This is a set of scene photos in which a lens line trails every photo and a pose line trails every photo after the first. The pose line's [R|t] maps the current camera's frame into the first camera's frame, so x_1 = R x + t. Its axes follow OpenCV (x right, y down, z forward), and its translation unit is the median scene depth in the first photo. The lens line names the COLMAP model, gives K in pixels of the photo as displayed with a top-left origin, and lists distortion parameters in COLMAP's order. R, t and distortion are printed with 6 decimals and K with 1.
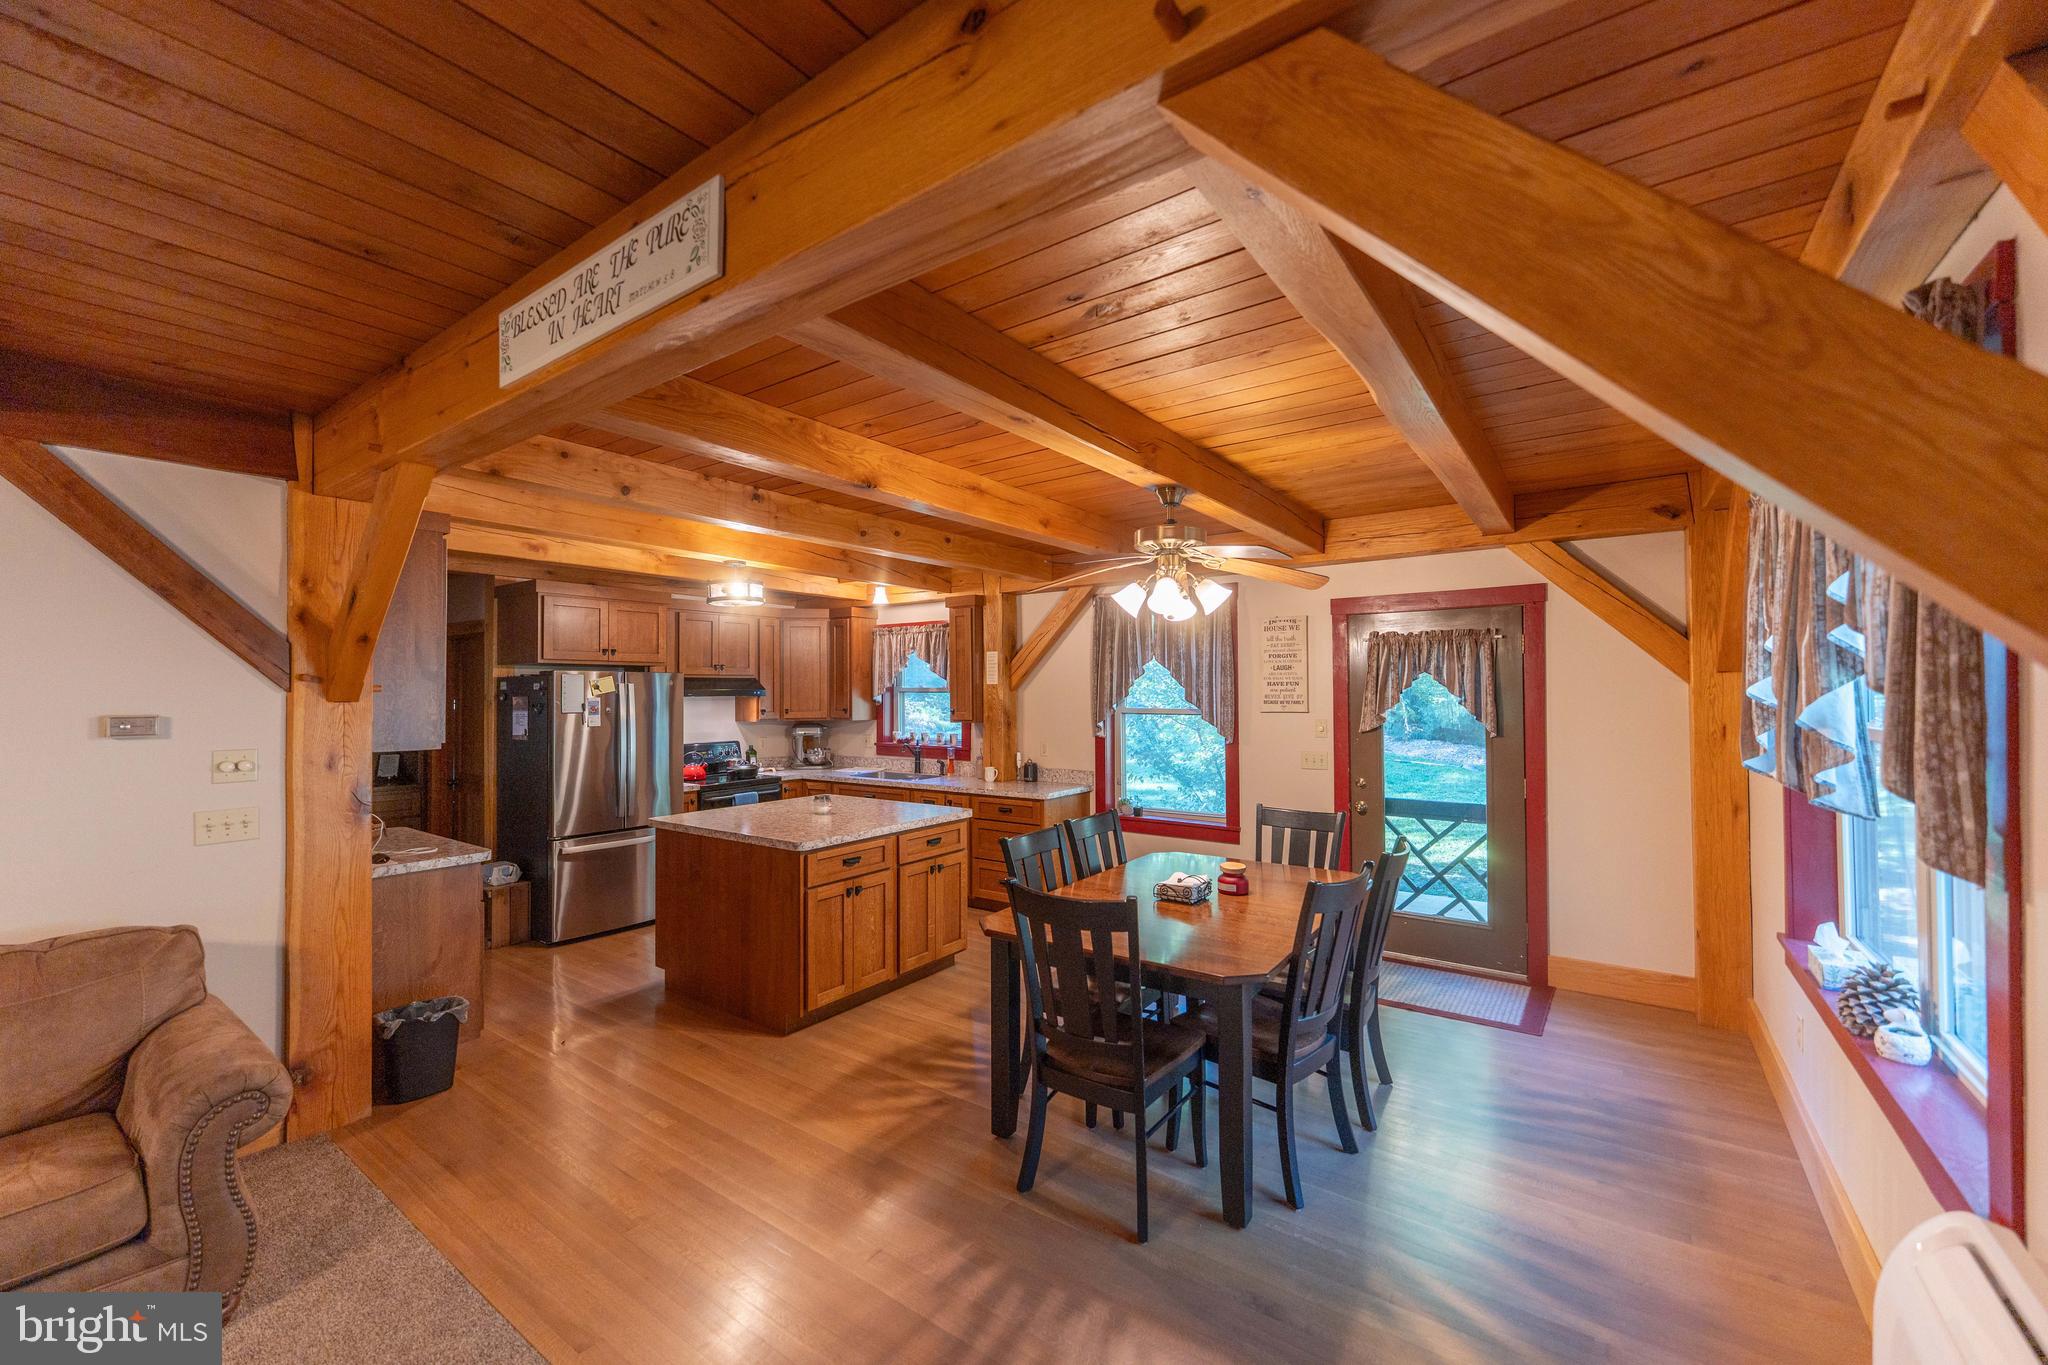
lens RADIAL K [[816.7, 0, 1014.0], [0, 816.7, 682.4], [0, 0, 1]] dist [0.000755, 0.000003]
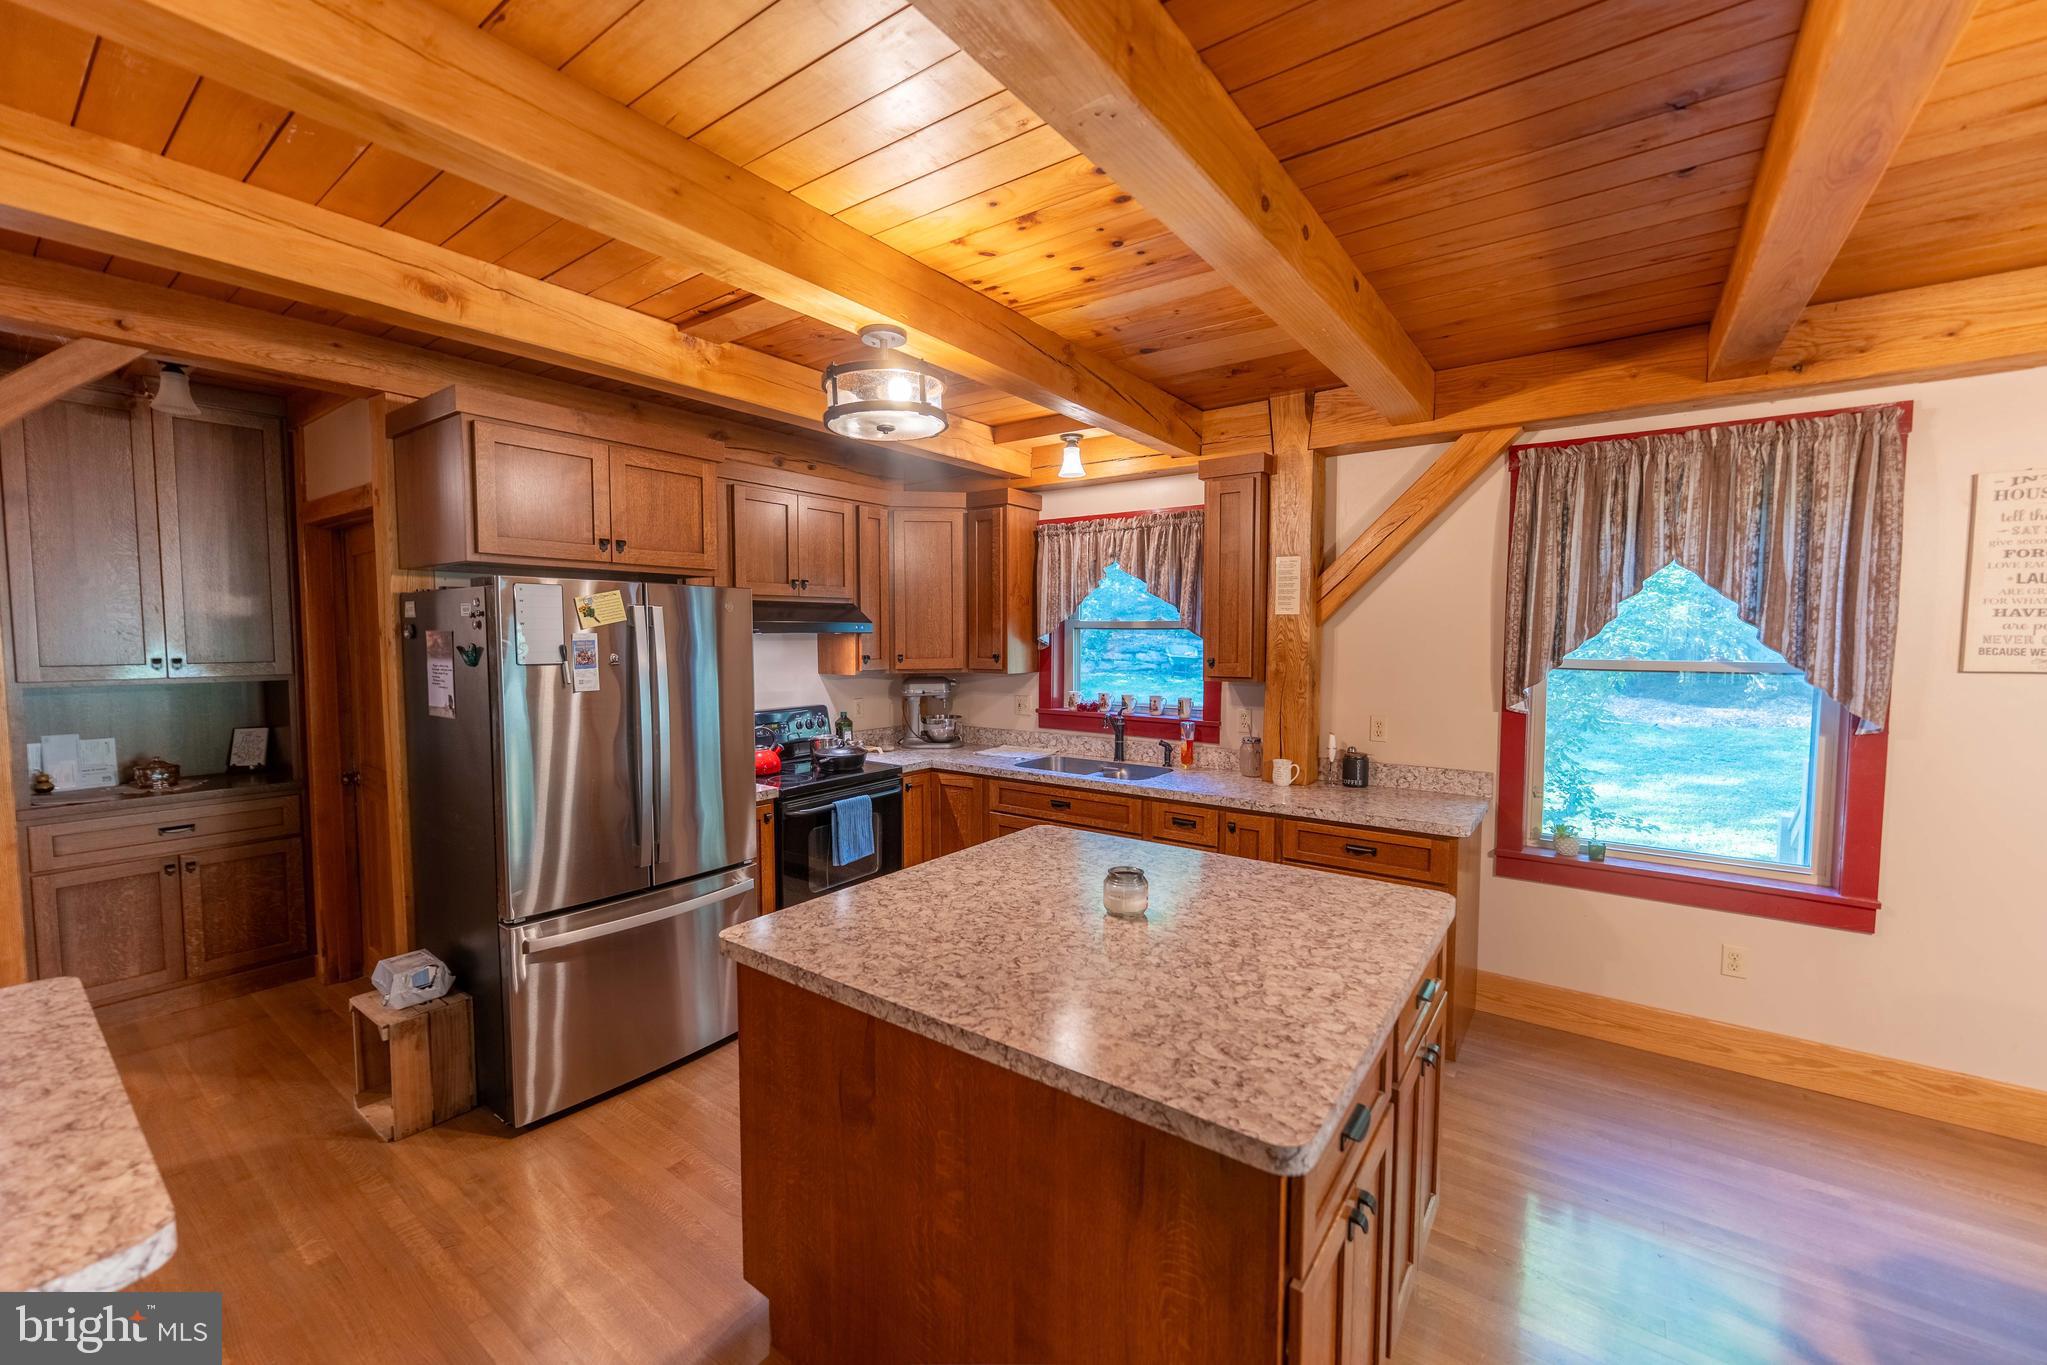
lens RADIAL K [[816.3, 0, 1013.5], [0, 816.3, 682.4], [0, 0, 1]] dist [0.000755, 0.000003]
pose [[0.999941, 0.006651, -0.008611, -0.210309], [-0.006007, 0.997334, 0.072718, 0.009099], [0.009071, -0.072662, 0.997315, 0.427108]]
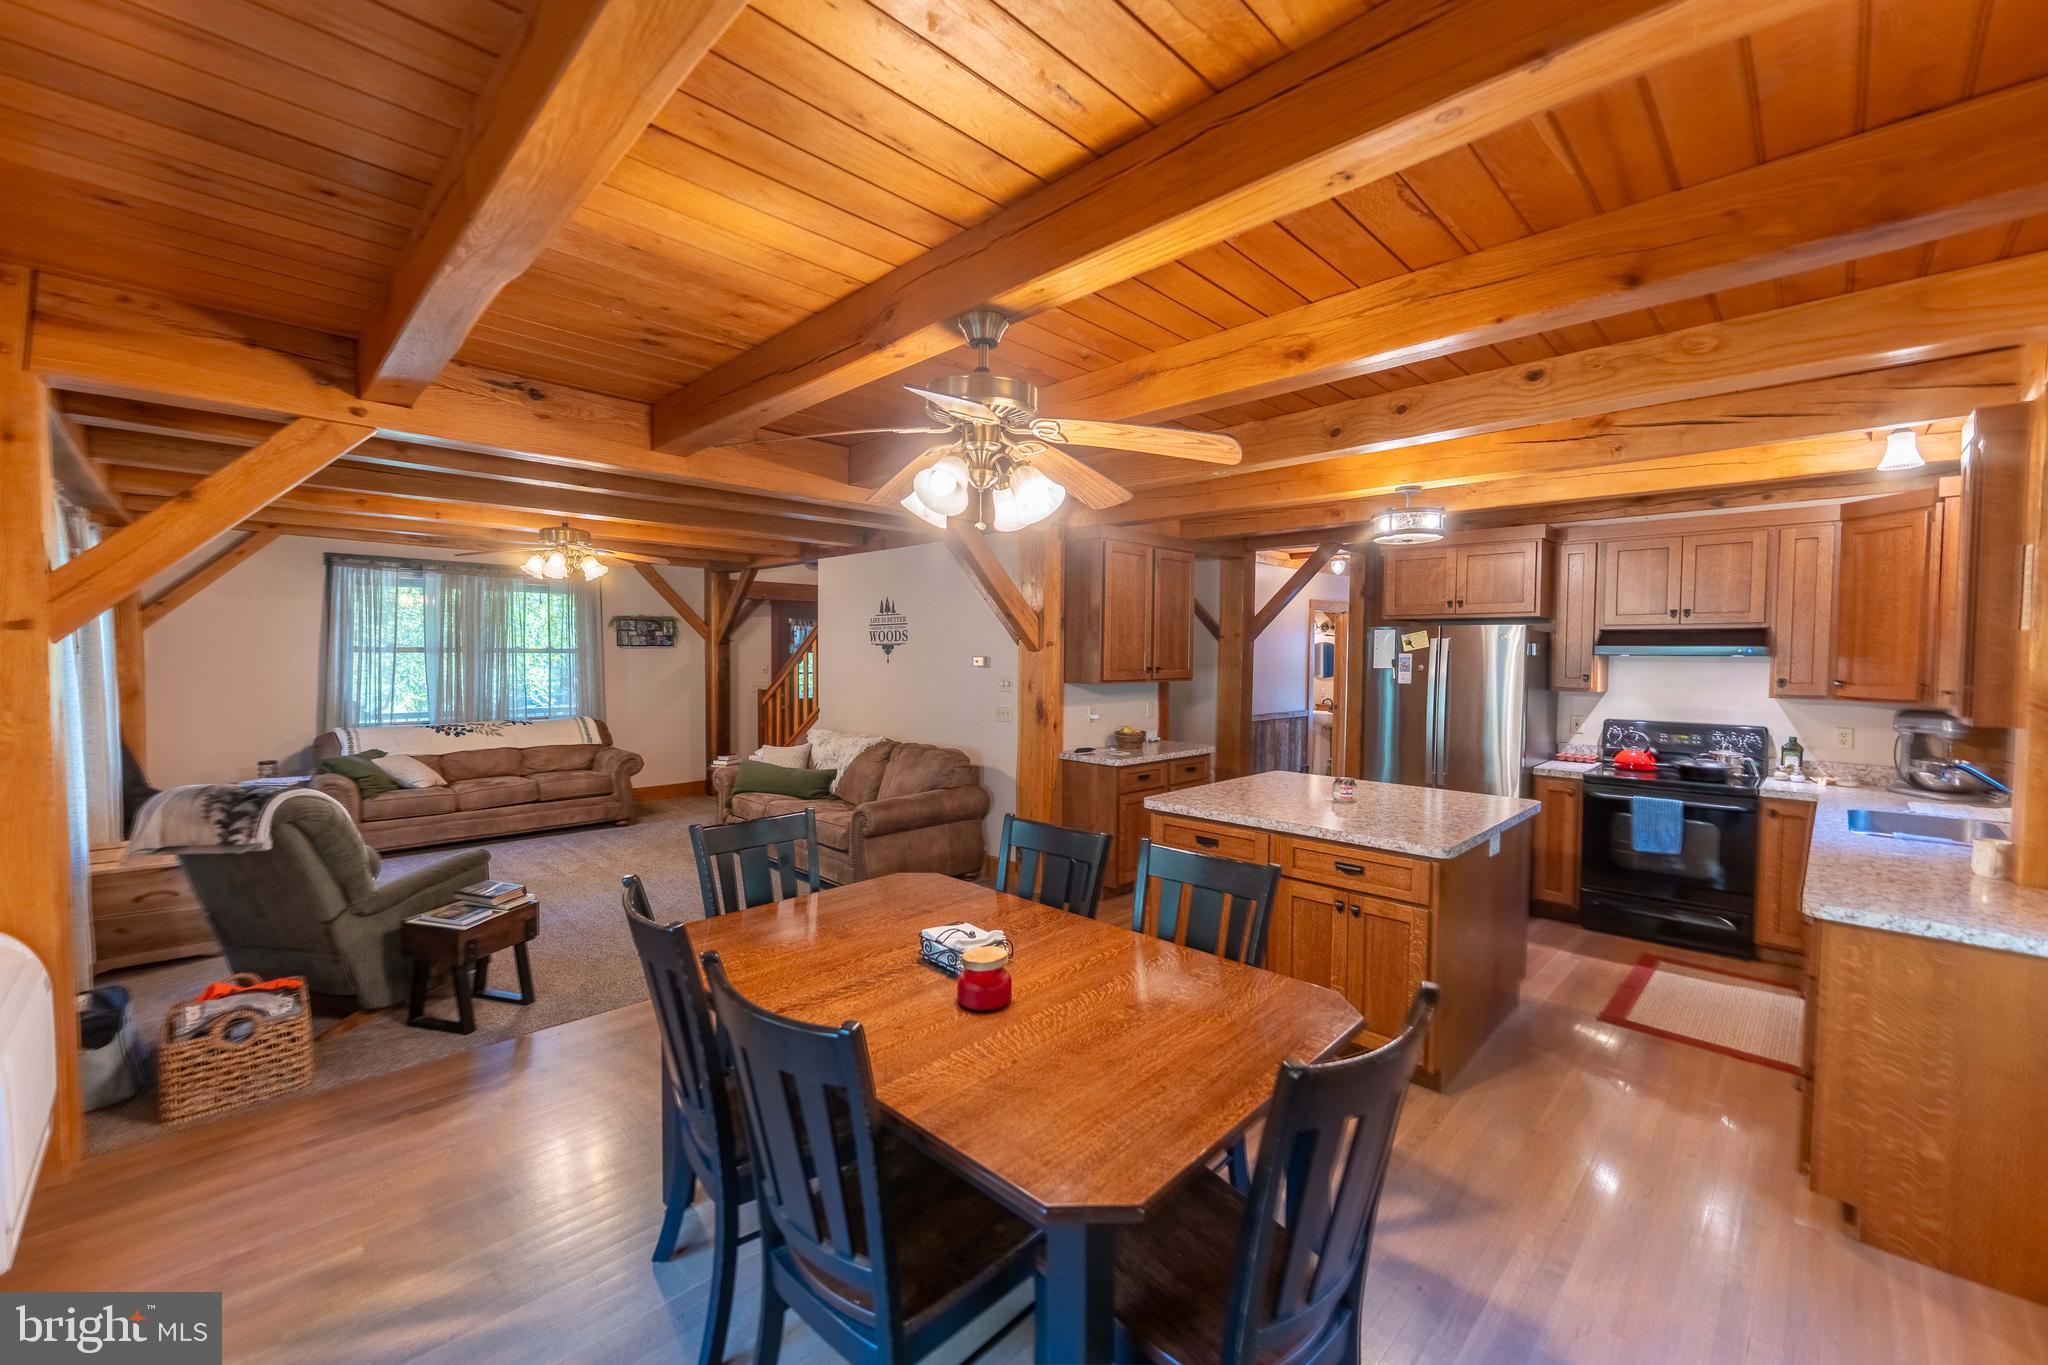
lens RADIAL K [[816.7, 0, 1014.0], [0, 816.7, 682.4], [0, 0, 1]] dist [0.000755, 0.000003]
pose [[-0.157826, 0.041878, -0.986578, 0.425780], [0.004099, 0.999119, 0.041754, 0.008614], [0.987458, 0.002546, -0.157859, 0.585902]]
